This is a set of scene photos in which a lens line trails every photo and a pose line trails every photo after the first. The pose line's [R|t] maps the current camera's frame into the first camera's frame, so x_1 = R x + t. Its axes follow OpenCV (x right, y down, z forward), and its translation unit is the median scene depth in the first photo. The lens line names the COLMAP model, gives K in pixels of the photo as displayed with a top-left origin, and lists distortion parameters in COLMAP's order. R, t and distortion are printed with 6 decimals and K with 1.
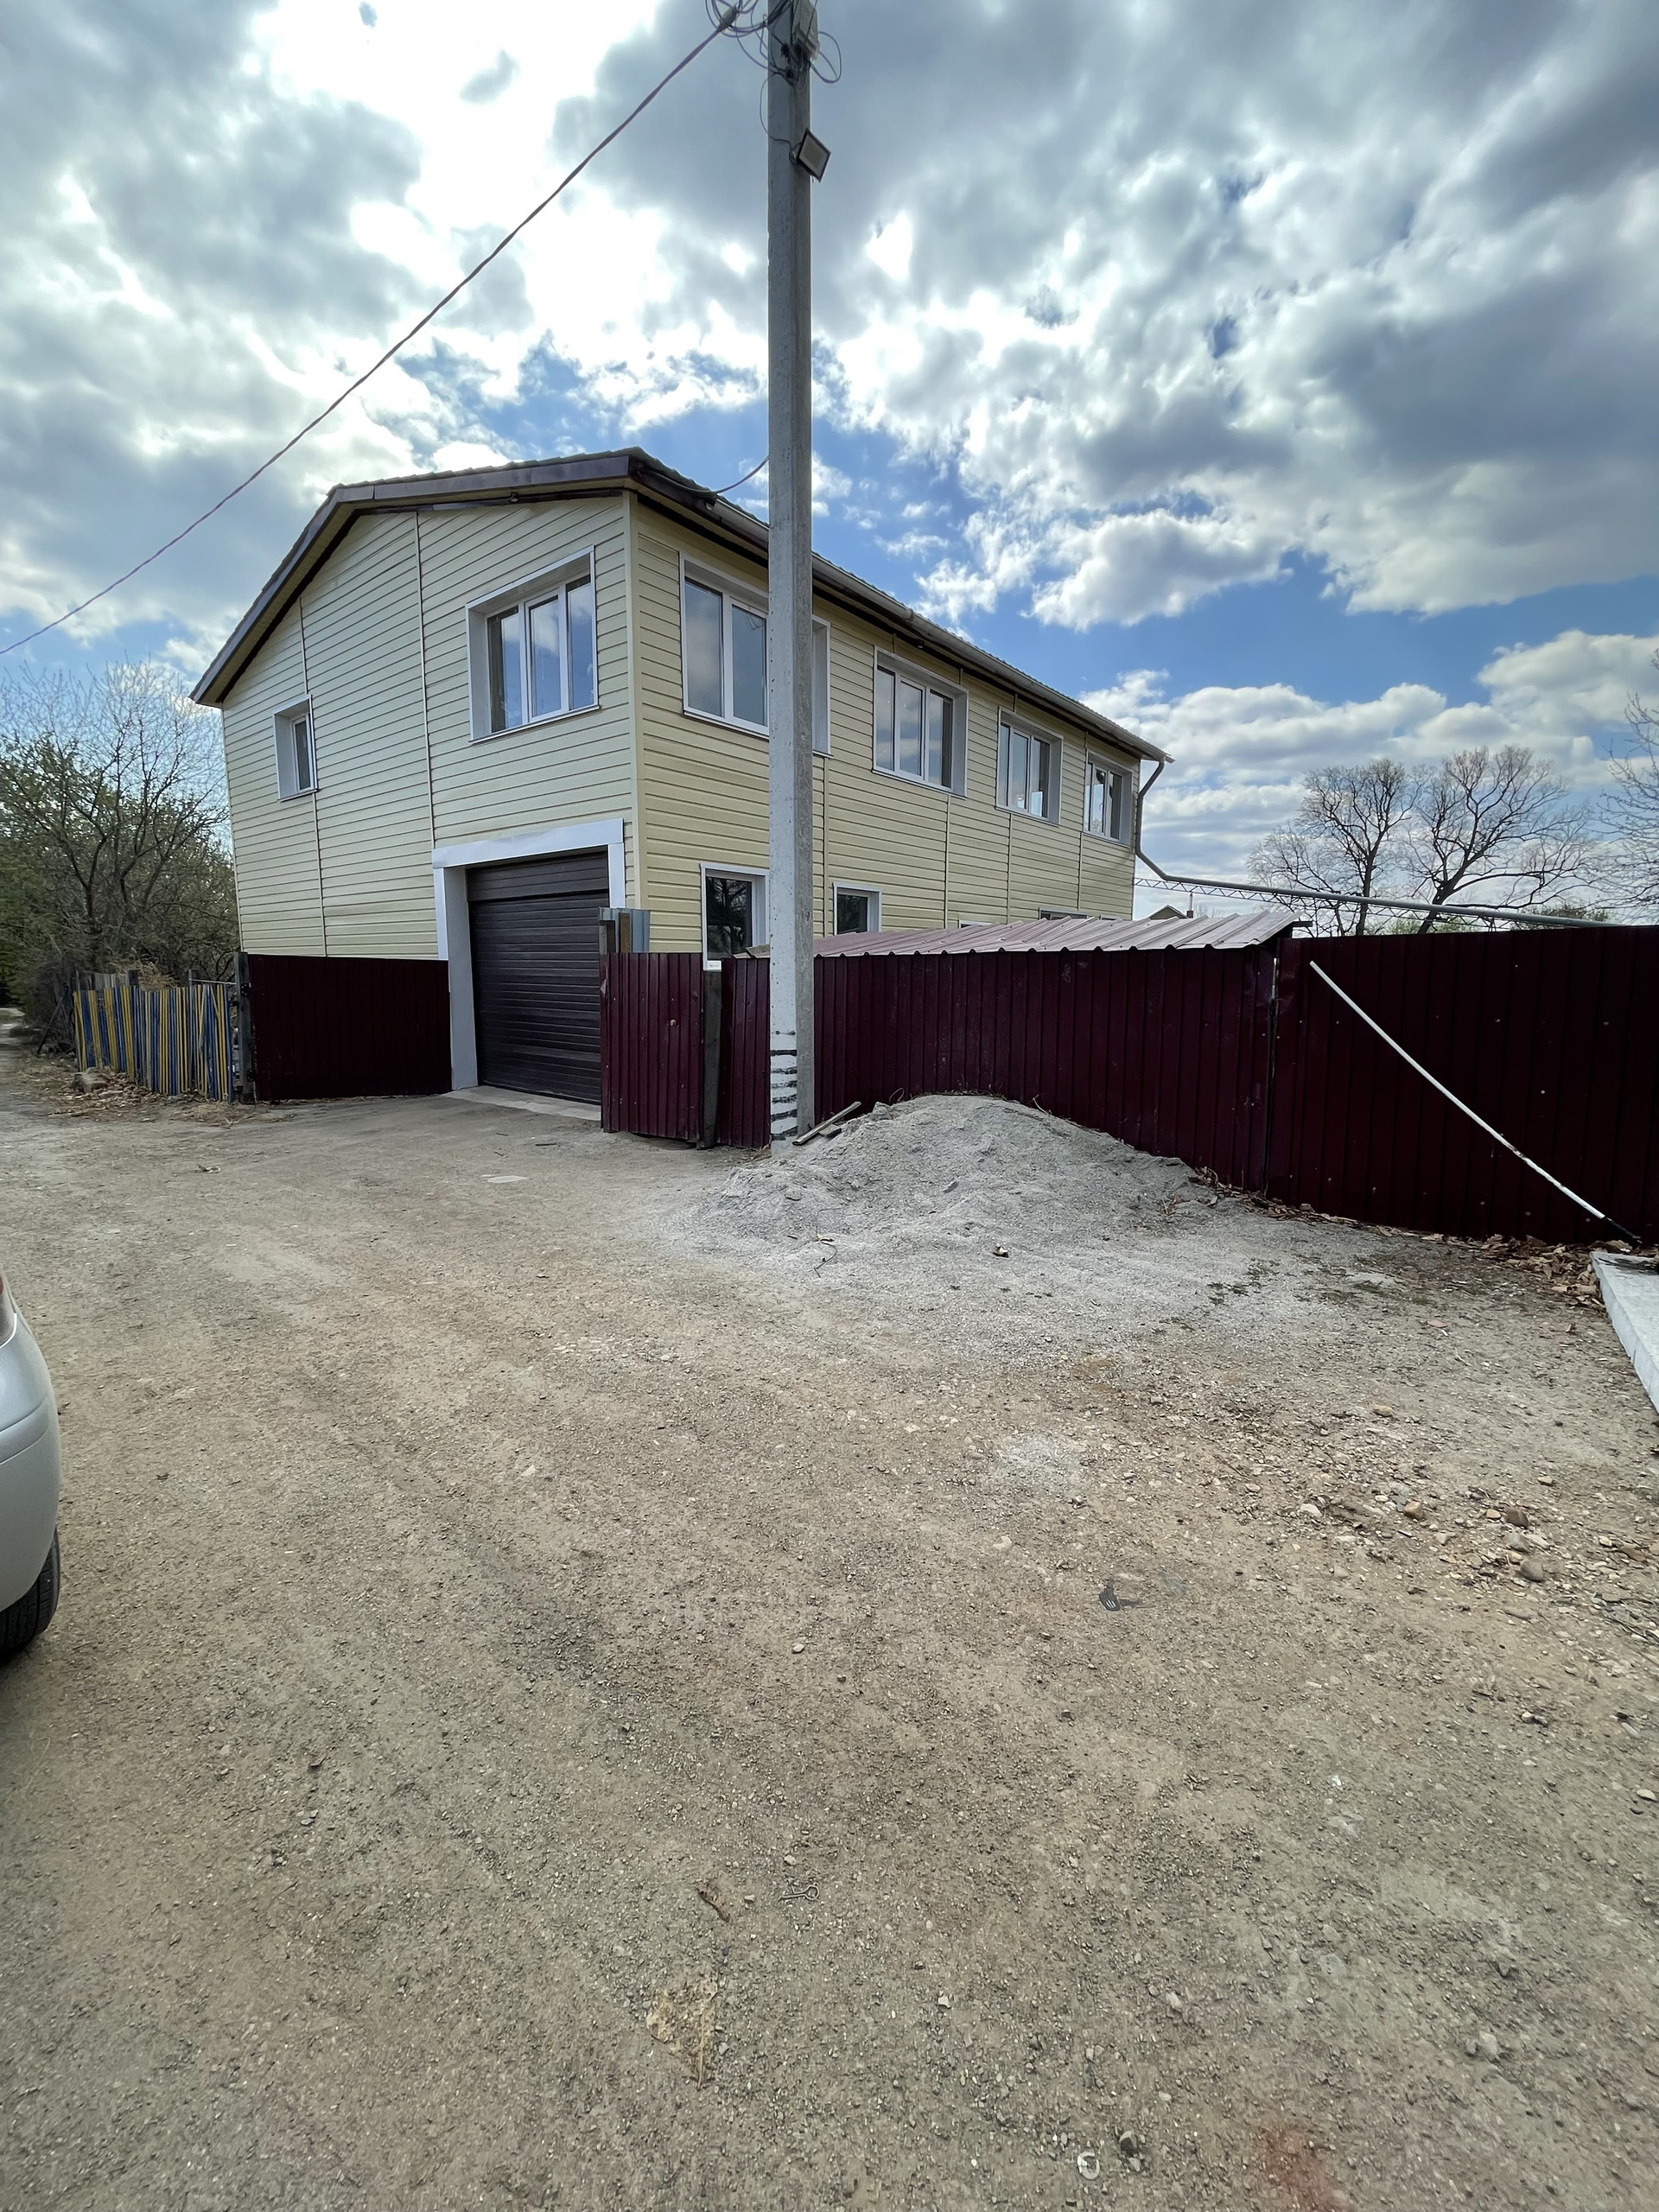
lens RADIAL K [[899.8, 0, 824.4], [0, 899.8, 1103.7], [0, 0, 1]] dist [-0.000305, -0.003270]
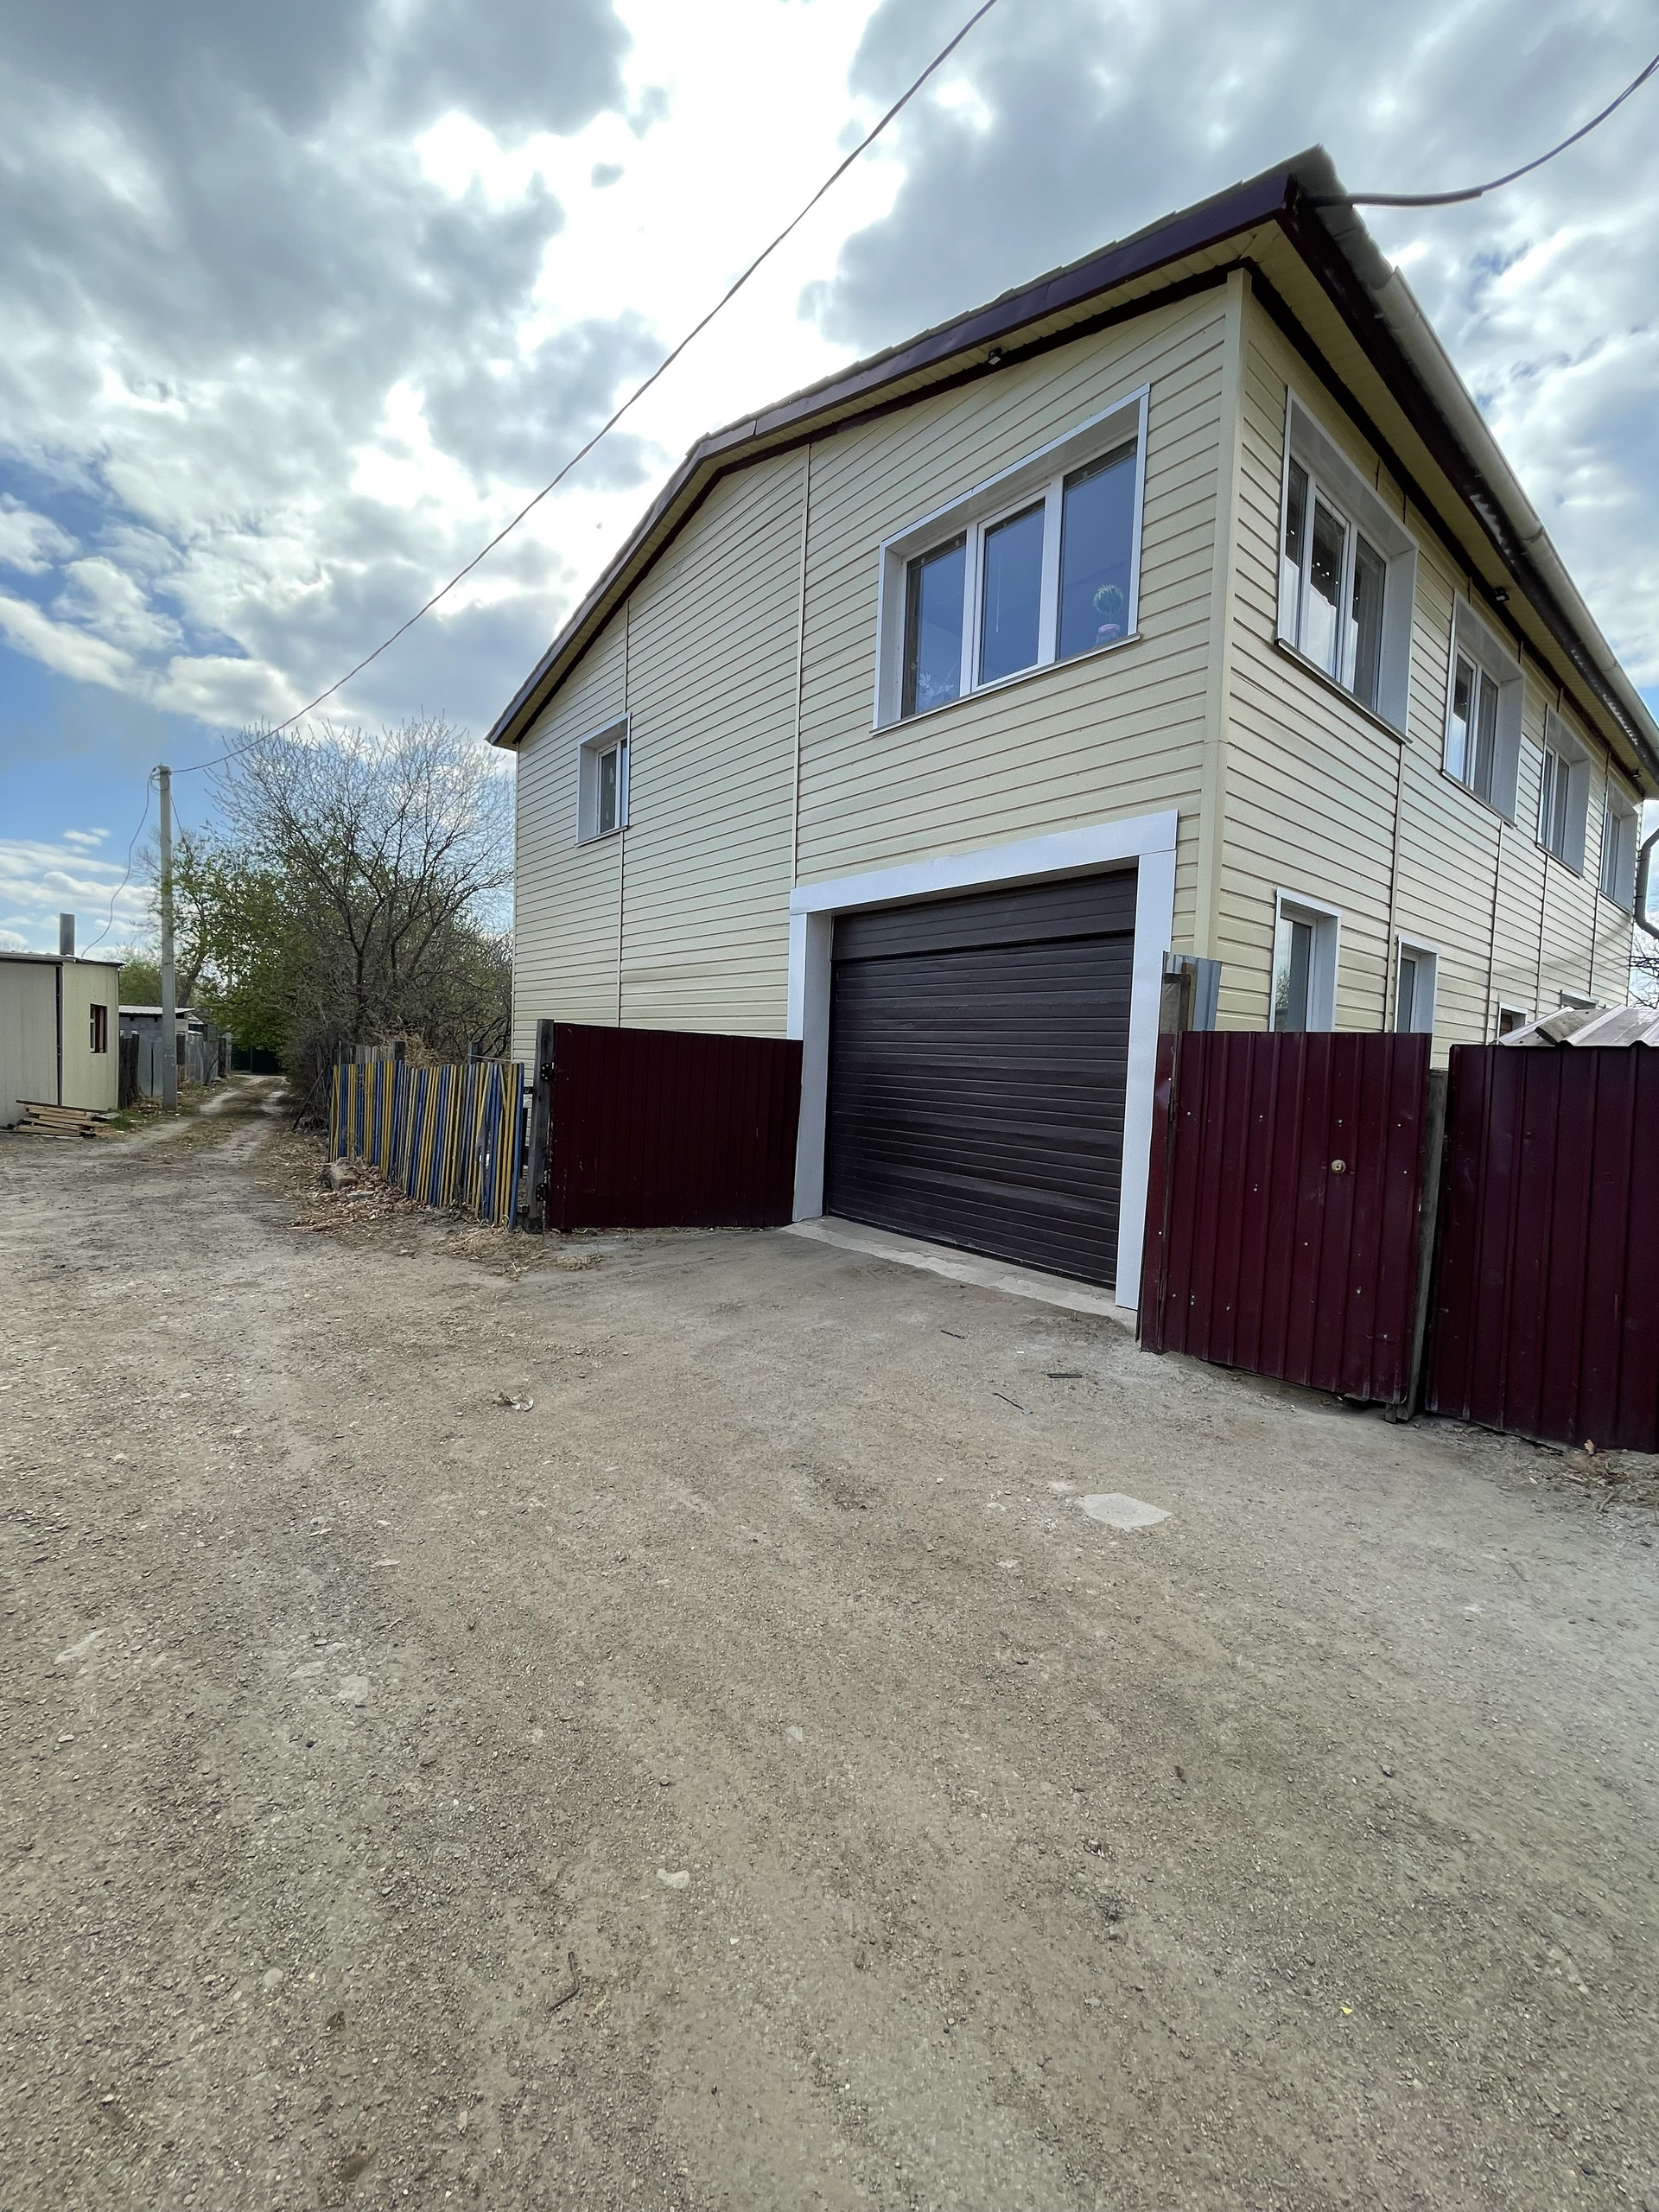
lens RADIAL K [[899.8, 0, 836.4], [0, 899.8, 1100.2], [0, 0, 1]] dist [-0.000305, -0.003270]
pose [[0.982523, 0.036579, -0.182512, -0.225922], [-0.054867, 0.993851, -0.096179, -0.038875], [0.177872, 0.104511, 0.978488, 0.271919]]
